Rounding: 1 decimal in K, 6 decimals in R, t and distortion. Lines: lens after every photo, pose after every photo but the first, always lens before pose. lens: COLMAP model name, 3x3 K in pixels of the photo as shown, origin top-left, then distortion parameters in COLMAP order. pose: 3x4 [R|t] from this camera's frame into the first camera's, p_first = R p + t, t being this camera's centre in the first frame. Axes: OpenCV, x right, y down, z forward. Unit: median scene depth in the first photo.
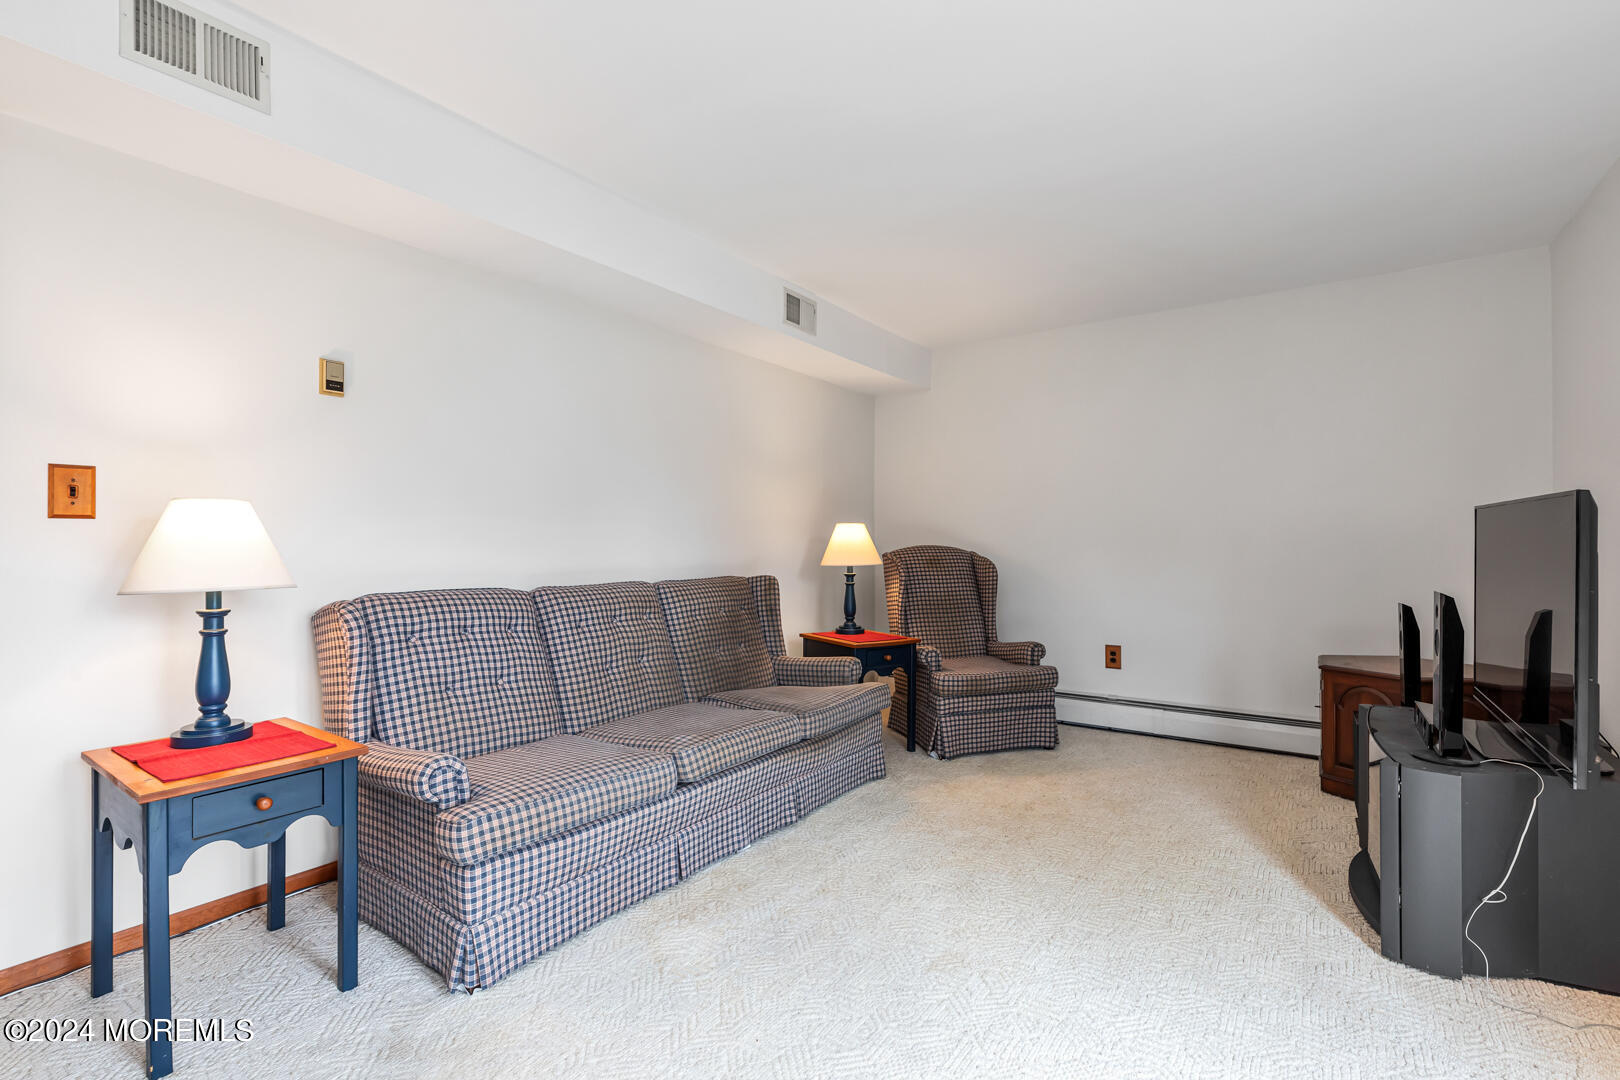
lens RADIAL K [[724.9, 0, 811.8], [0, 724.9, 541.6], [0, 0, 1]] dist [0.000604, -0.000569]
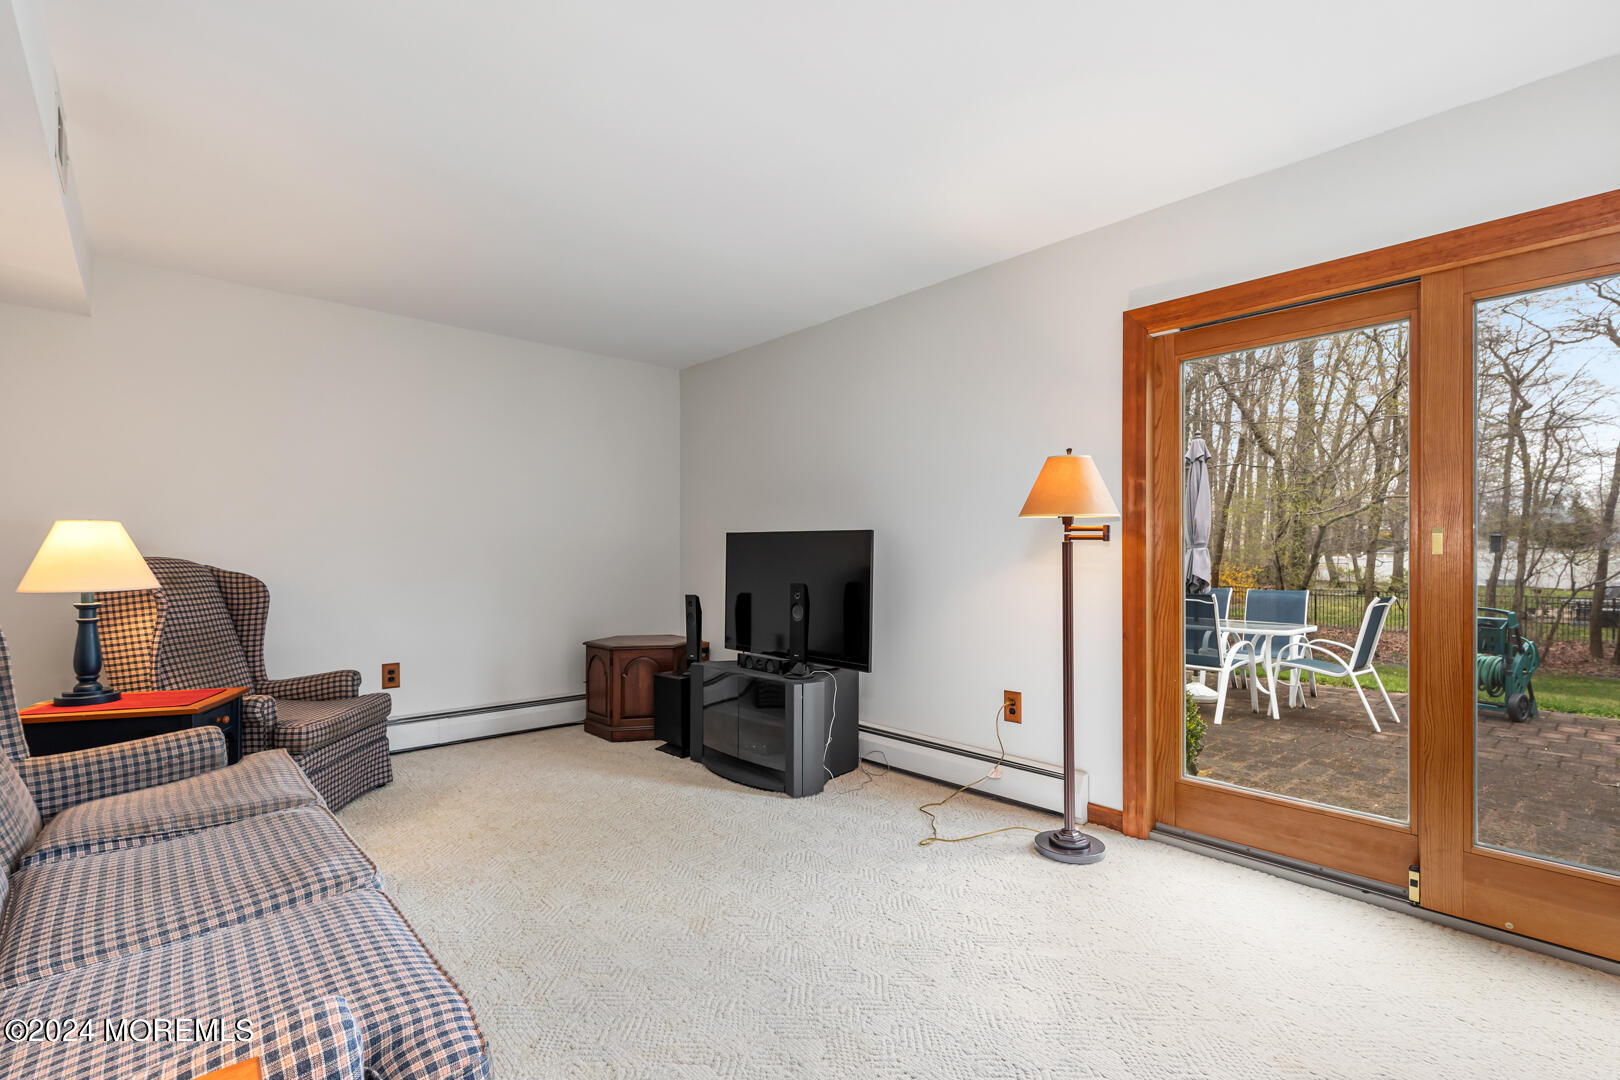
lens RADIAL K [[733.5, 0, 812.0], [0, 733.5, 551.8], [0, 0, 1]] dist [0.001821, -0.001687]
pose [[0.210668, 0.008374, 0.977522, -0.447490], [-0.006272, 0.999954, -0.007214, 0.001103], [-0.977537, -0.004612, 0.210711, 0.293408]]
